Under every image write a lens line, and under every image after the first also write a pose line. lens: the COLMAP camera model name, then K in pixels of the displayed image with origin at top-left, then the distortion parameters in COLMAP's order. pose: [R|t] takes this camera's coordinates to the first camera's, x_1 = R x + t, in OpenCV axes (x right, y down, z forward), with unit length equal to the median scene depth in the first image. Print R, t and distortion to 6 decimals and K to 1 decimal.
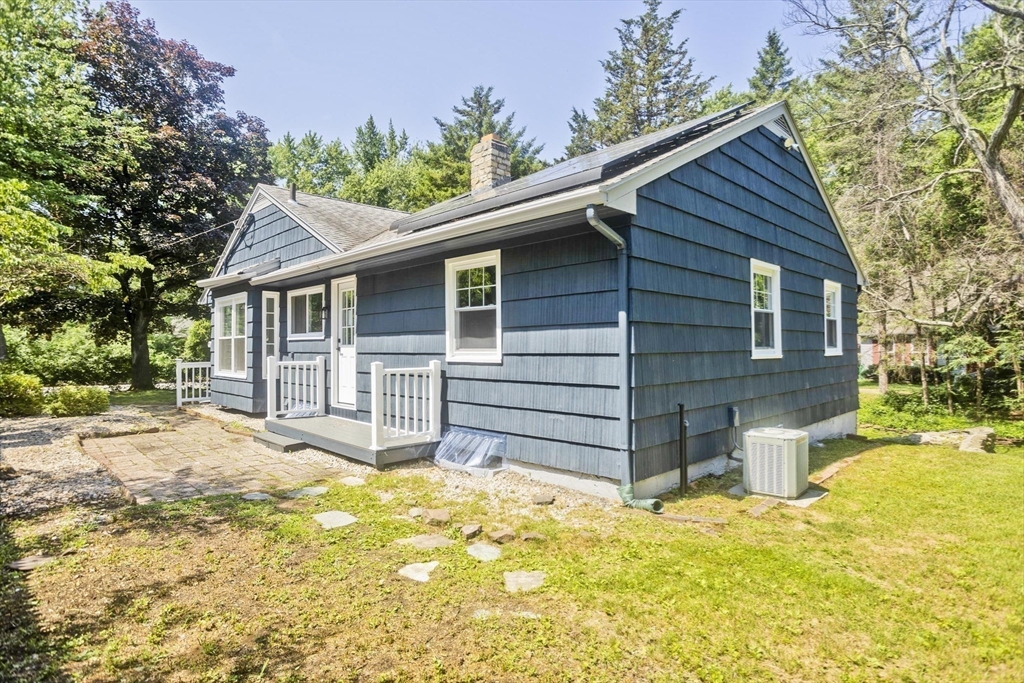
lens RADIAL K [[540.3, 0, 514.6], [0, 540.3, 344.7], [0, 0, 1]] dist [-0.007240, -0.000015]
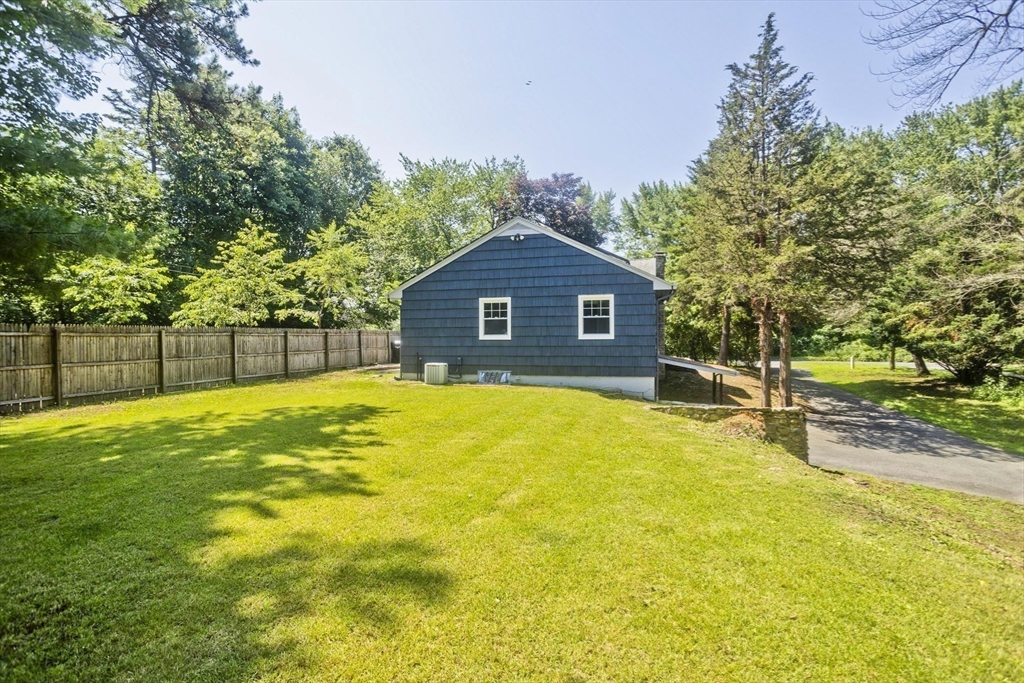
lens RADIAL K [[487.9, 0, 515.3], [0, 487.9, 338.5], [0, 0, 1]] dist [-0.001536, 0.000638]
pose [[0.498360, 0.004795, -0.866957, 1.445018], [0.013377, 0.999823, 0.013219, -0.001935], [0.866867, -0.018185, 0.498208, 0.016455]]
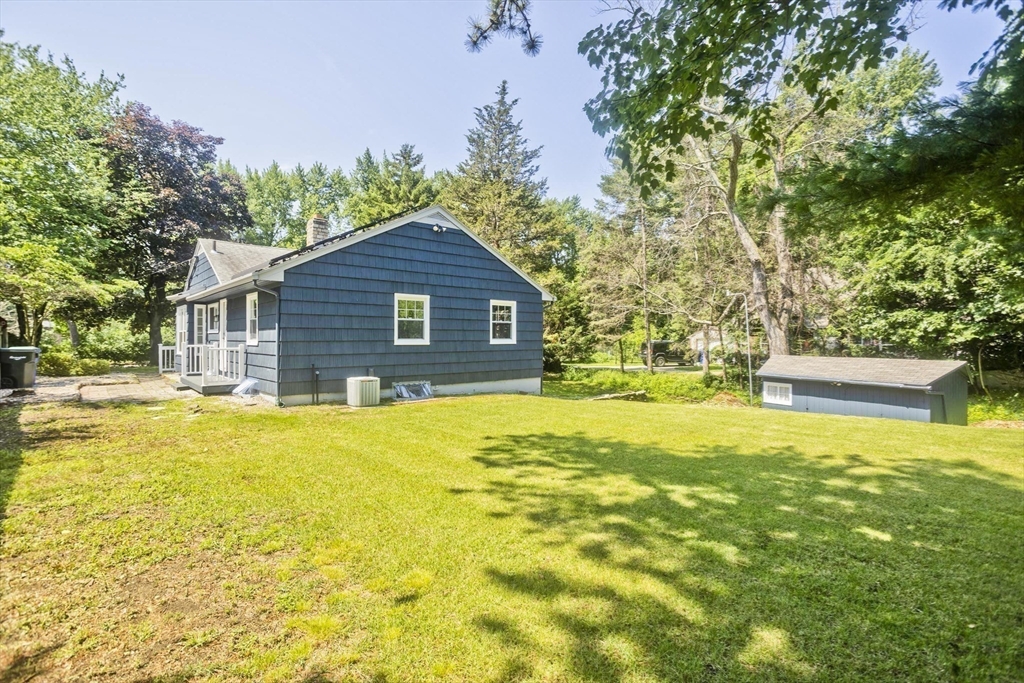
lens RADIAL K [[487.9, 0, 513.2], [0, 487.9, 340.4], [0, 0, 1]] dist [-0.001536, 0.000638]
pose [[0.998658, 0.003219, -0.051691, 0.567278], [-0.002522, 0.999905, 0.013546, -0.007450], [0.051730, -0.013397, 0.998571, -0.452376]]
